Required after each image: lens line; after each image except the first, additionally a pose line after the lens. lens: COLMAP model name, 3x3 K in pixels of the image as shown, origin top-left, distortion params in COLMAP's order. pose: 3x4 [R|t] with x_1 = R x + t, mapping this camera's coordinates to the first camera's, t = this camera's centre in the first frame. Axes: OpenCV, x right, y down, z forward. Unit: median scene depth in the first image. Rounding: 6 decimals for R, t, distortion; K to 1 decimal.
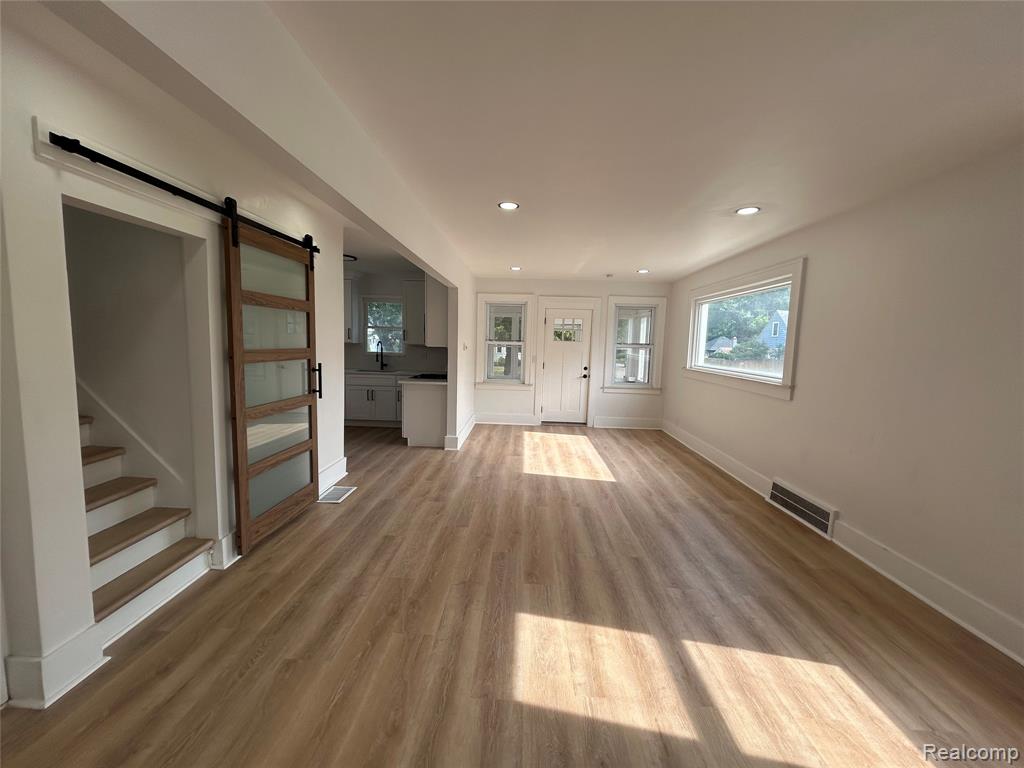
lens RADIAL K [[411.7, 0, 507.9], [0, 411.7, 379.7], [0, 0, 1]] dist [0.000595, 0.000468]
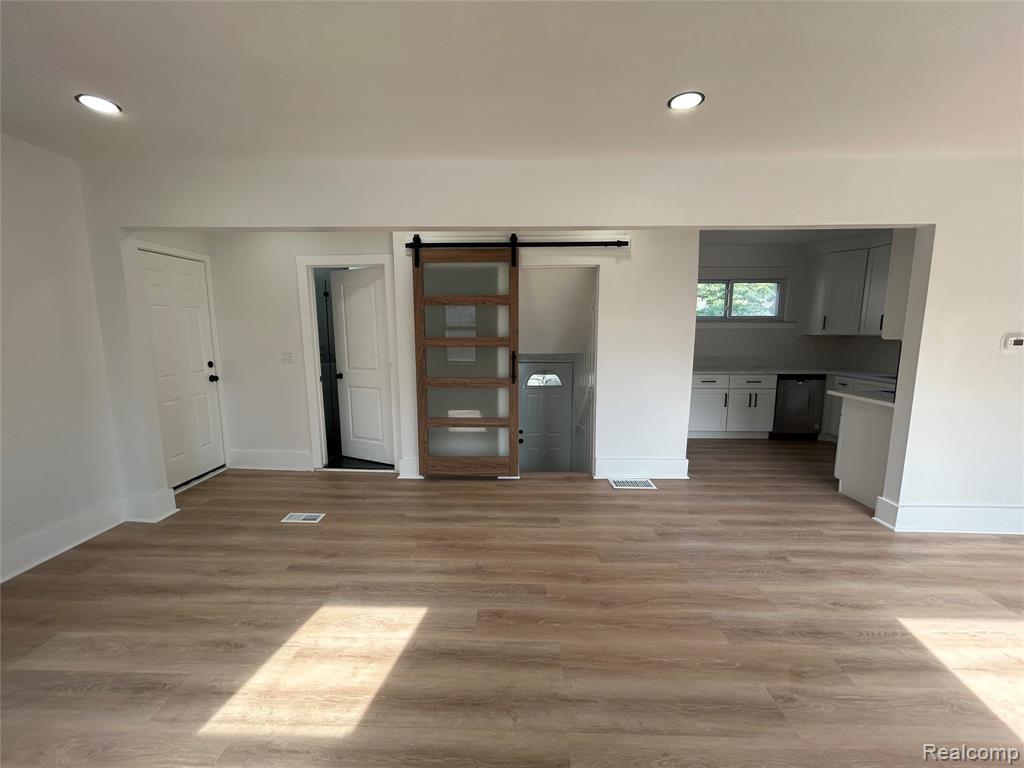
lens RADIAL K [[411.7, 0, 512.7], [0, 411.7, 385.8], [0, 0, 1]] dist [0.000595, 0.000468]
pose [[0.018856, 0.114414, -0.993254, 0.584186], [-0.094958, 0.989145, 0.112138, -0.045867], [0.995303, 0.092203, 0.029516, 0.700950]]
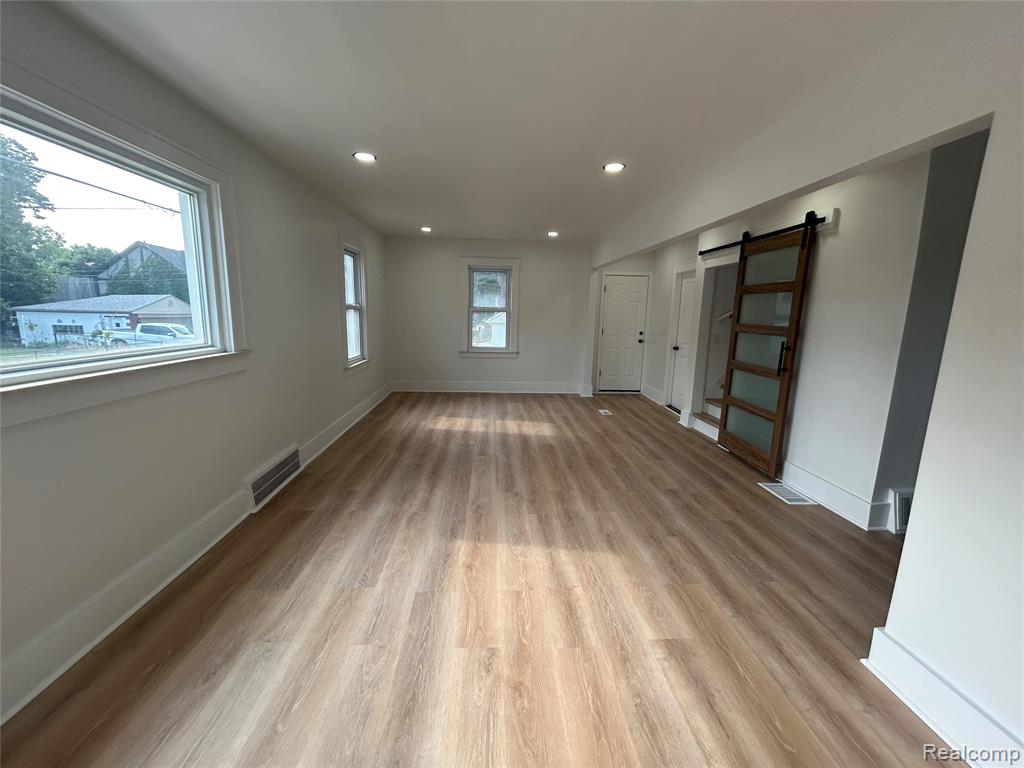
lens RADIAL K [[411.7, 0, 510.2], [0, 411.7, 380.5], [0, 0, 1]] dist [0.000595, 0.000468]
pose [[-0.994526, -0.036446, -0.097926, 0.290276], [-0.060820, 0.963985, 0.258910, -0.161387], [0.084963, 0.263449, -0.960925, 1.853621]]
